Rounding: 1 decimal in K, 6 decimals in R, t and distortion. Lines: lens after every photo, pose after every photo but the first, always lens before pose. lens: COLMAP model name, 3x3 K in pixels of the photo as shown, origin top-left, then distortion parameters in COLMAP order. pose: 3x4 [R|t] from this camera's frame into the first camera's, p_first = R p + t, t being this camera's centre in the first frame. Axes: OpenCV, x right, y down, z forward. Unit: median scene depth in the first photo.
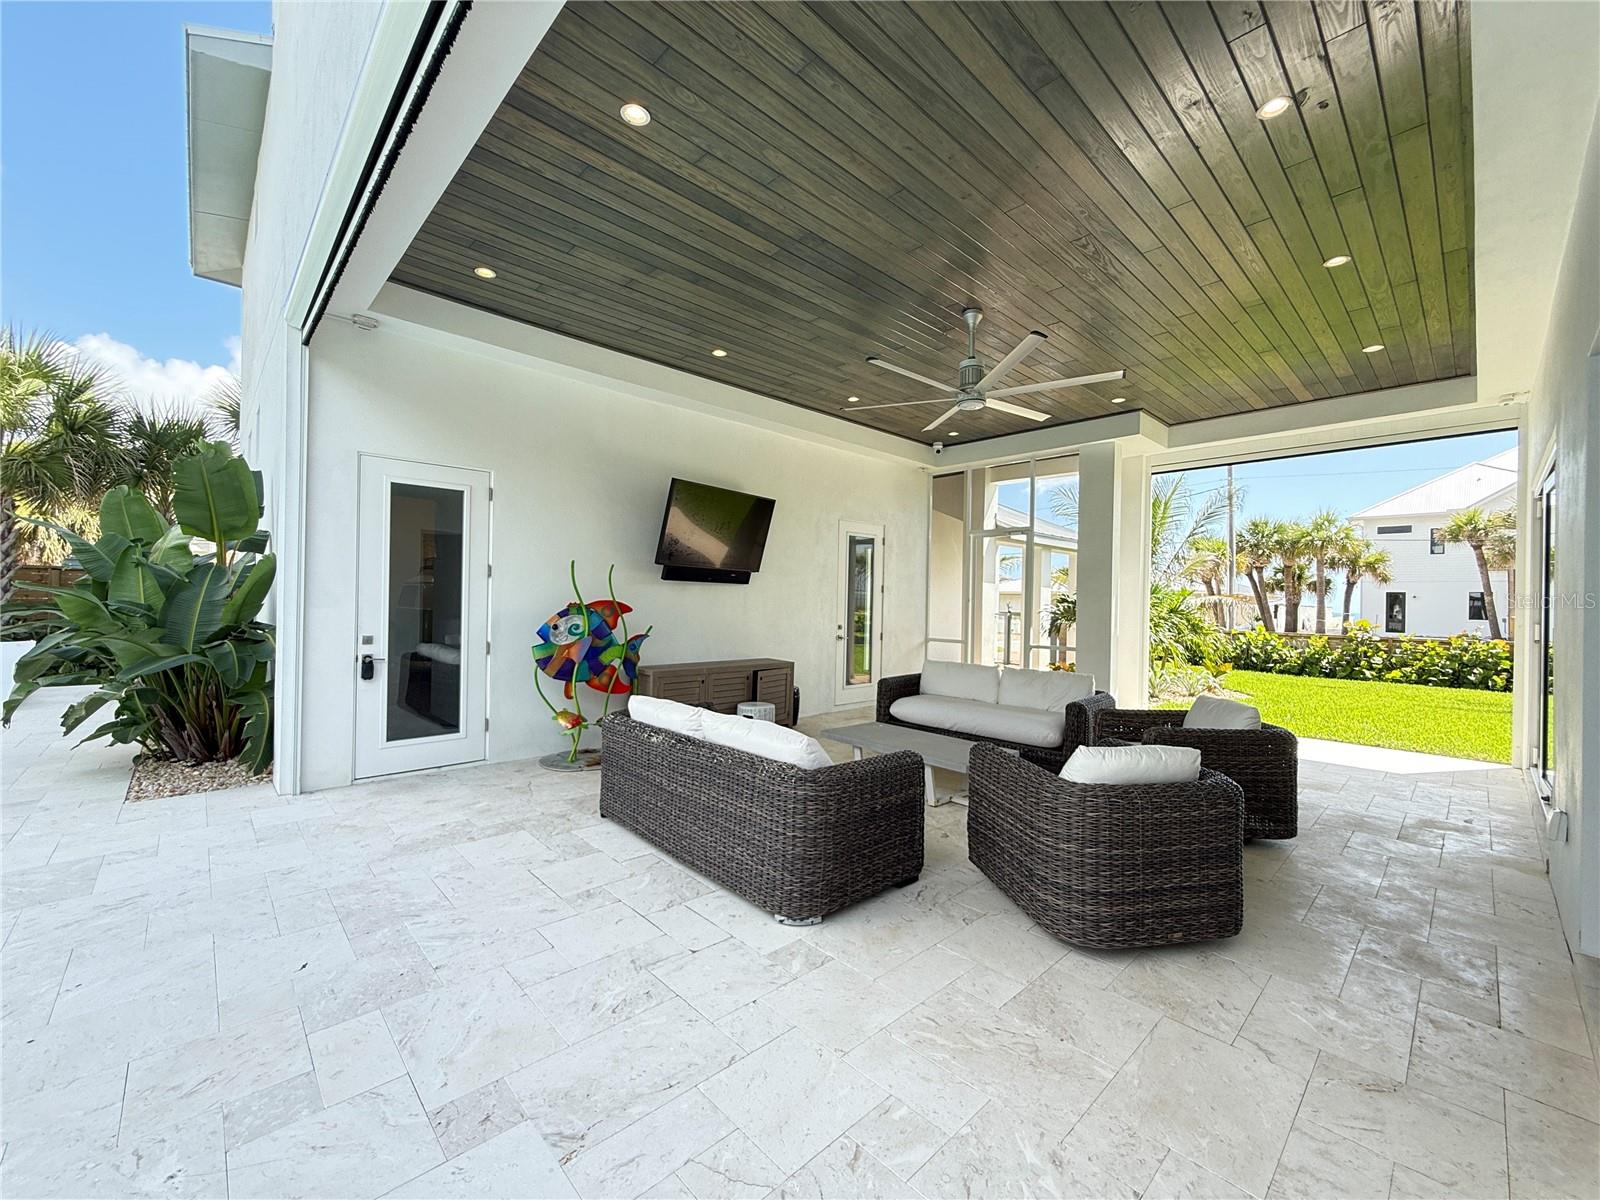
lens RADIAL K [[641.8, 0, 796.3], [0, 641.8, 597.7], [0, 0, 1]] dist [0.000265, -0.000072]
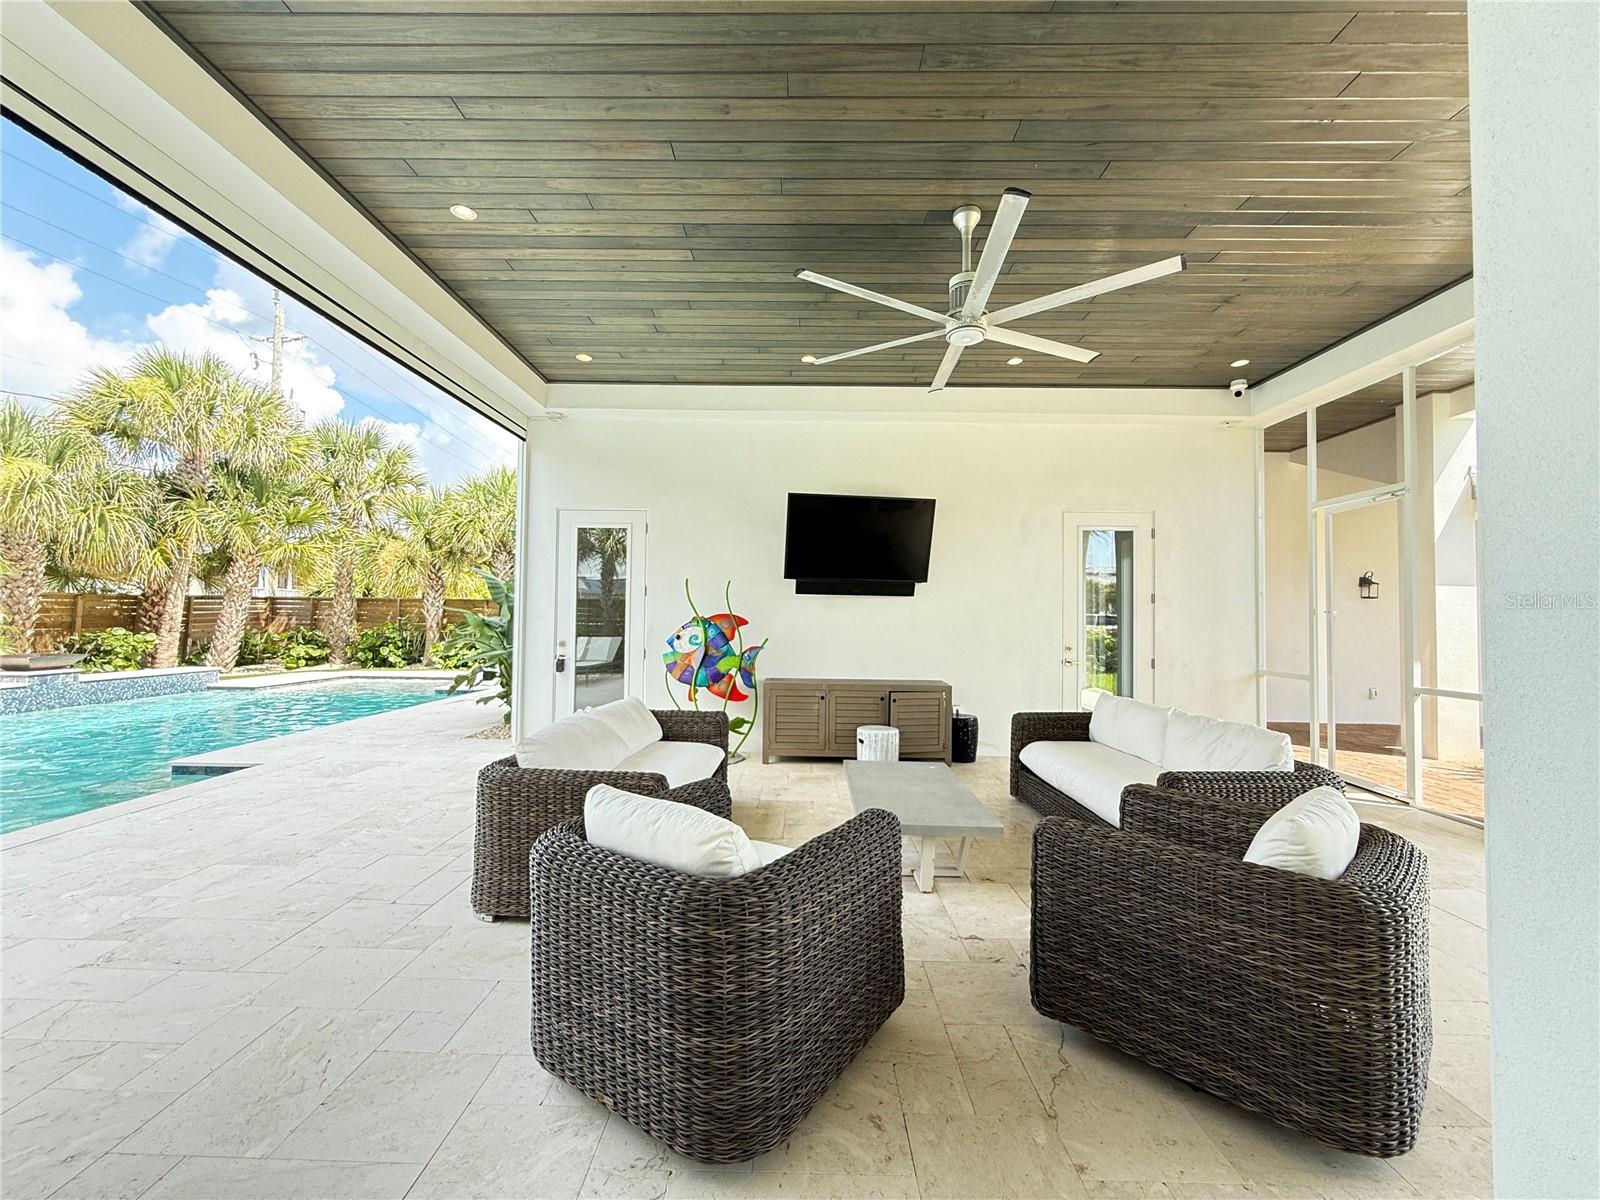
lens RADIAL K [[641.8, 0, 796.3], [0, 641.8, 597.7], [0, 0, 1]] dist [0.000265, -0.000072]
pose [[0.718653, -0.032078, -0.694629, 0.562005], [0.003636, 0.999095, -0.042377, 0.024113], [0.695360, 0.027929, 0.718119, 0.309972]]
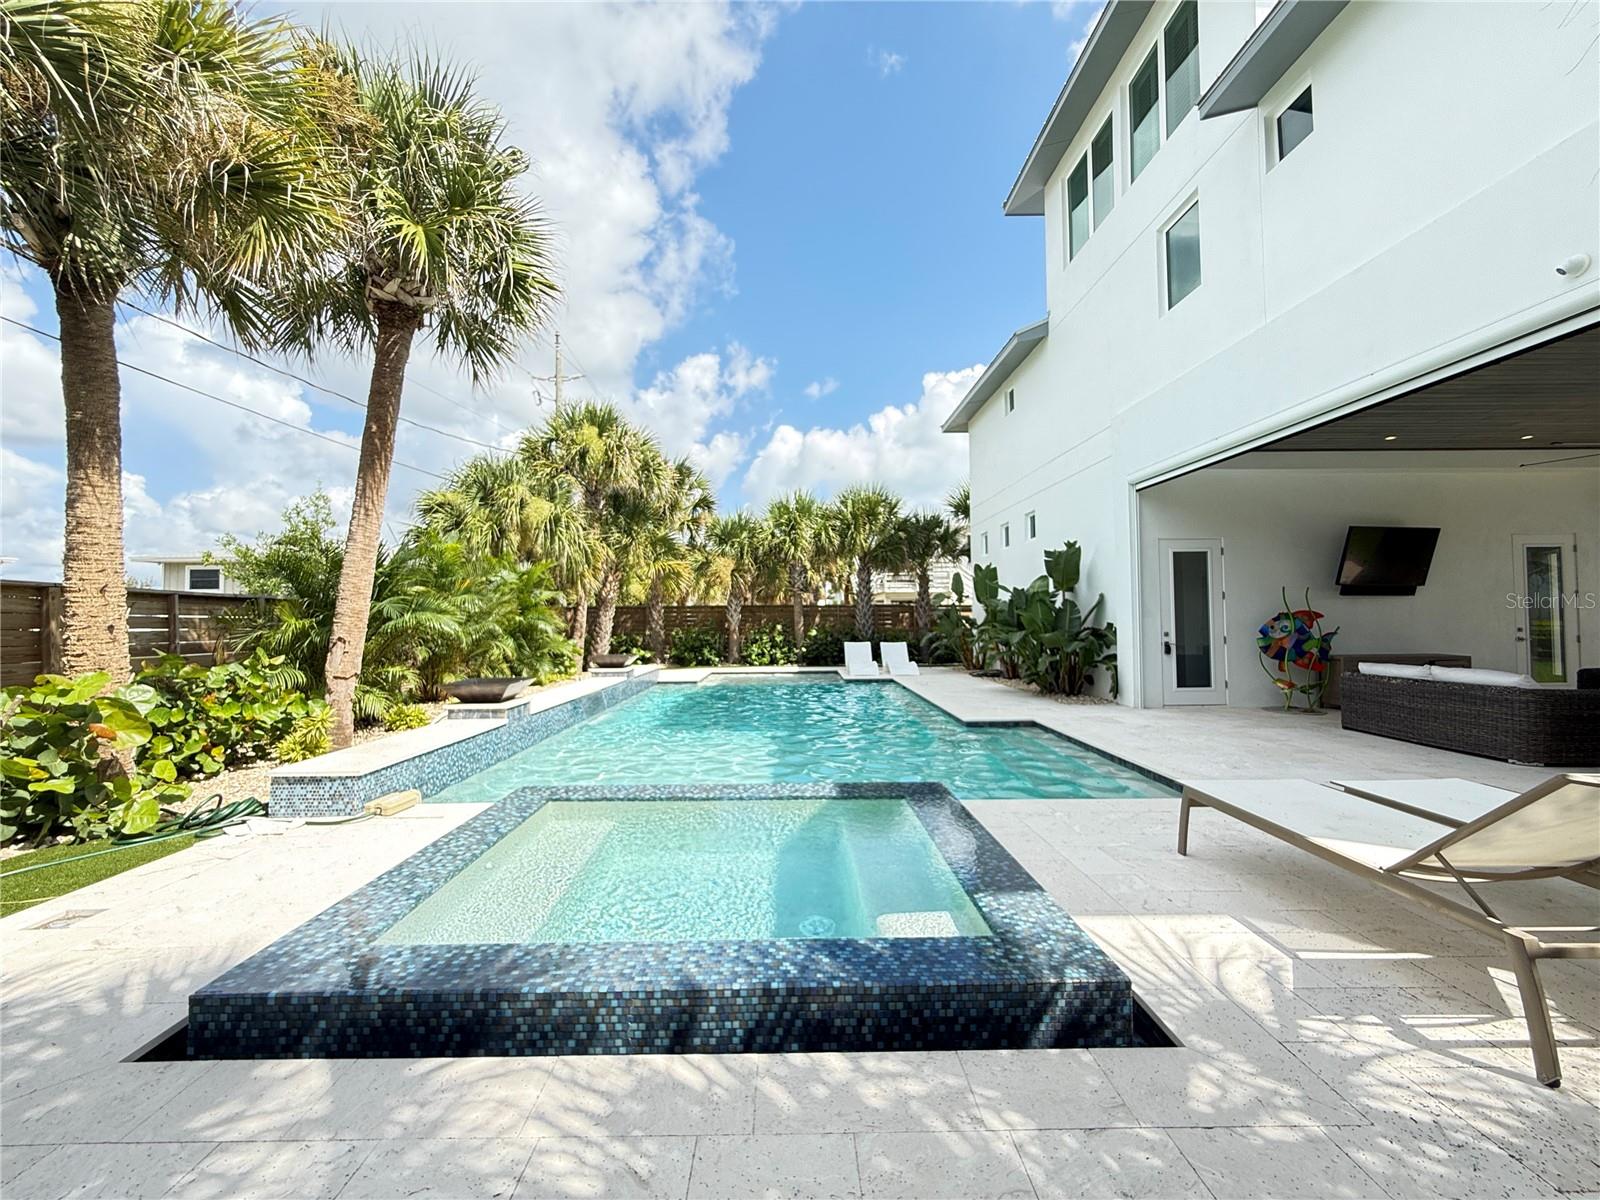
lens RADIAL K [[641.8, 0, 796.3], [0, 641.8, 597.7], [0, 0, 1]] dist [0.000265, -0.000072]
pose [[0.733221, -0.048044, -0.678291, -0.143994], [0.025469, 0.998741, -0.043210, 0.009603], [0.679514, 0.014406, 0.733521, -1.024670]]
